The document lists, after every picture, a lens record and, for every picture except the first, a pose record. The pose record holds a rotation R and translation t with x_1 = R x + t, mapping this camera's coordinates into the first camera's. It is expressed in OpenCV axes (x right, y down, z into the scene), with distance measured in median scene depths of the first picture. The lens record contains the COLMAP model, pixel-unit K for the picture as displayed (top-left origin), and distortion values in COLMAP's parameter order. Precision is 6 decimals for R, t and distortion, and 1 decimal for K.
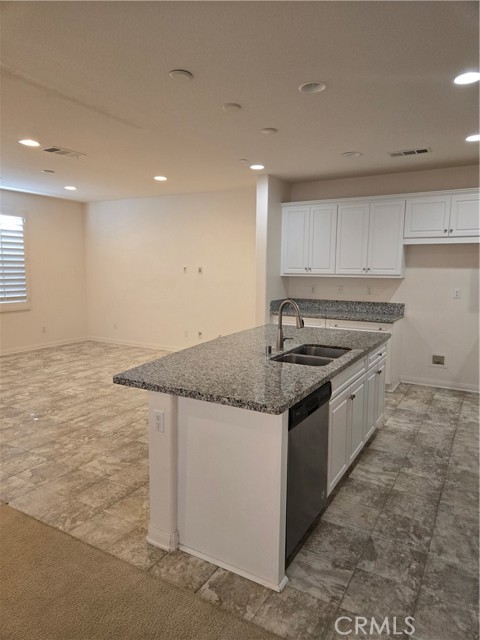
lens RADIAL K [[425.6, 0, 243.3], [0, 425.6, 319.4], [0, 0, 1]] dist [0.067463, -0.055441]
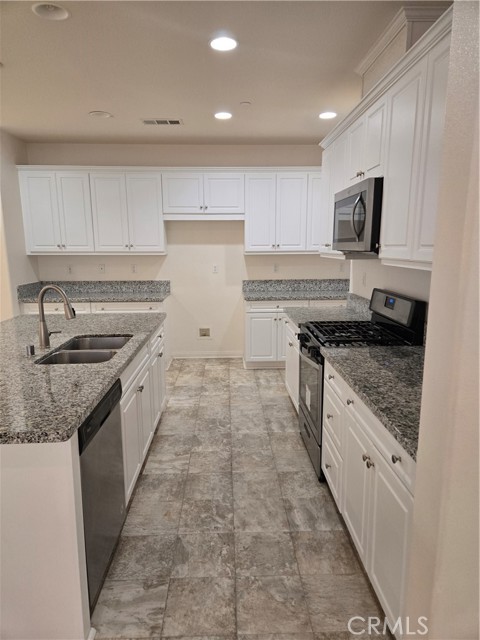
lens RADIAL K [[423.5, 0, 238.4], [0, 423.5, 323.6], [0, 0, 1]] dist [0.073979, -0.059468]
pose [[0.849938, -0.110515, 0.515163, -0.015774], [0.078689, 0.993414, 0.083286, -0.012449], [-0.520974, -0.030250, 0.853036, 0.121158]]
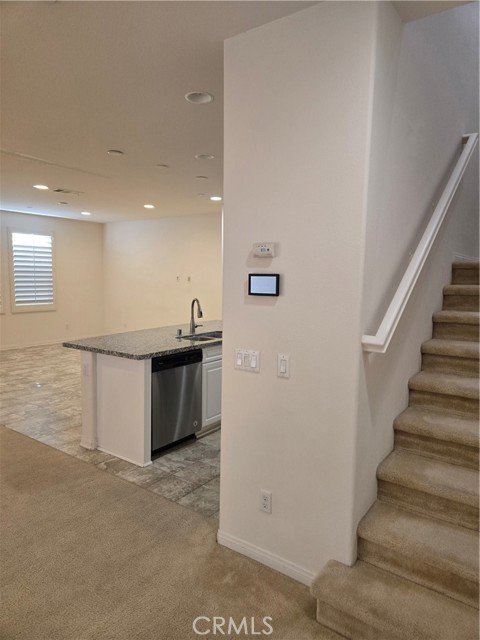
lens RADIAL K [[425.6, 0, 243.3], [0, 425.6, 319.4], [0, 0, 1]] dist [0.067463, -0.055441]
pose [[0.994274, 0.013185, -0.106042, 0.406853], [-0.015665, 0.999622, -0.022591, 0.054059], [0.105704, 0.024123, 0.994105, -0.404329]]
